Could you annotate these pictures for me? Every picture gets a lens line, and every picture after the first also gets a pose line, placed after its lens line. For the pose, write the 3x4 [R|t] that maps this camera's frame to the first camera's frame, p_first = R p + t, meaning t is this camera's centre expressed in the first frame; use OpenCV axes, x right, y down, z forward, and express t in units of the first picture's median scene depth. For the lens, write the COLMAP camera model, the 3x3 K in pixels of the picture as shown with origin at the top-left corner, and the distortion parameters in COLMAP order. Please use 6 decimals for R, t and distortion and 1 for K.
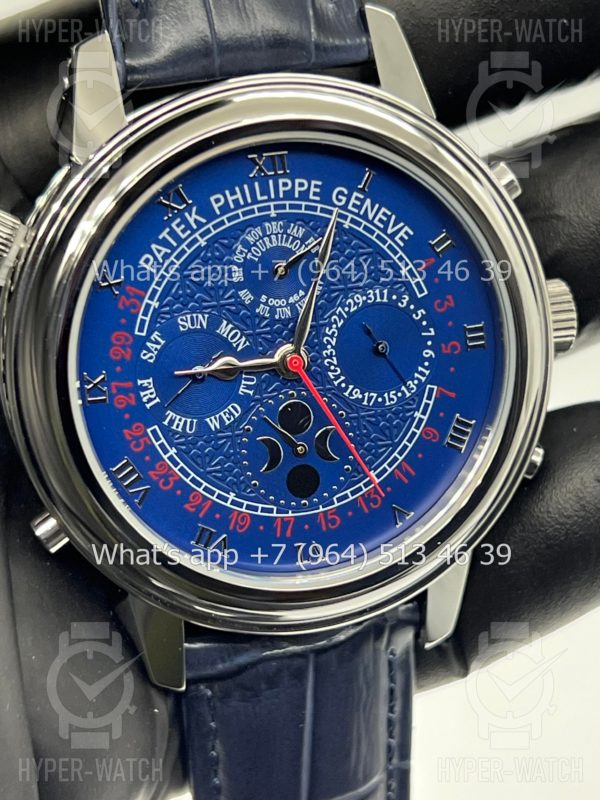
lens RADIAL K [[1911.2, 0, 298.4], [0, 1911.2, 401.7], [0, 0, 1]] dist [0.271842, 0.000000]
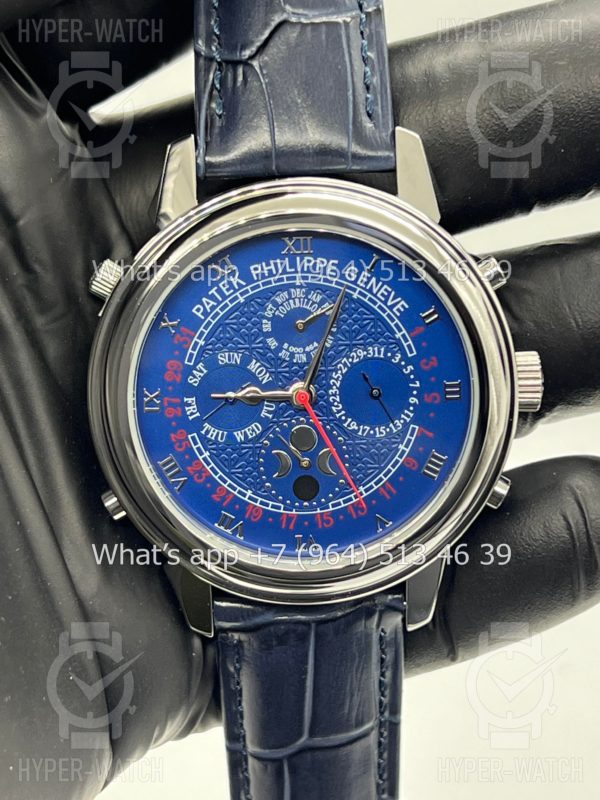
lens RADIAL K [[1911.2, 0, 299.2], [0, 1911.2, 403.5], [0, 0, 1]] dist [0.271842, 0.000000]
pose [[0.969010, 0.105641, -0.223291, 0.284448], [-0.104445, 0.994382, 0.017194, -0.037770], [0.223853, 0.006660, 0.974600, -0.271943]]
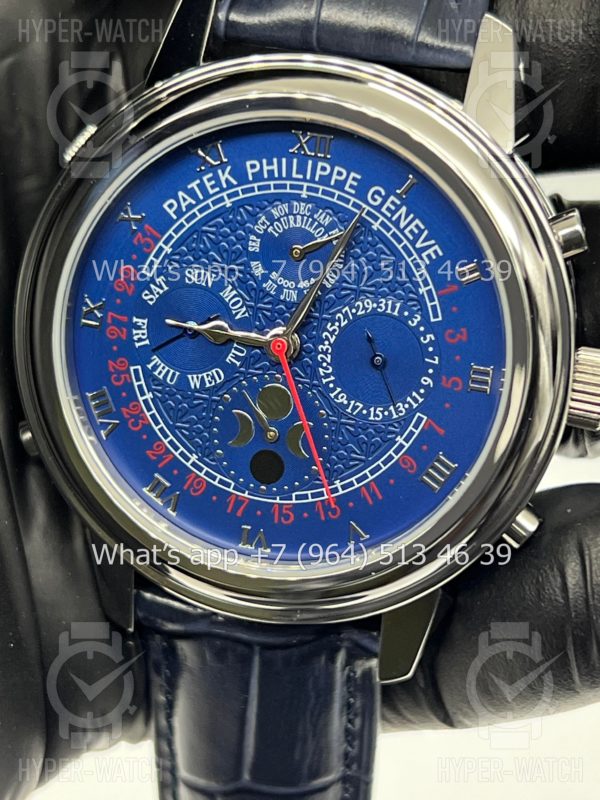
lens RADIAL K [[1911.2, 0, 298.0], [0, 1911.2, 406.3], [0, 0, 1]] dist [0.271842, 0.000000]
pose [[0.869164, 0.296831, -0.395533, 0.397752], [-0.298709, 0.952552, 0.058451, -0.050478], [0.394116, 0.067345, 0.916590, 0.105691]]
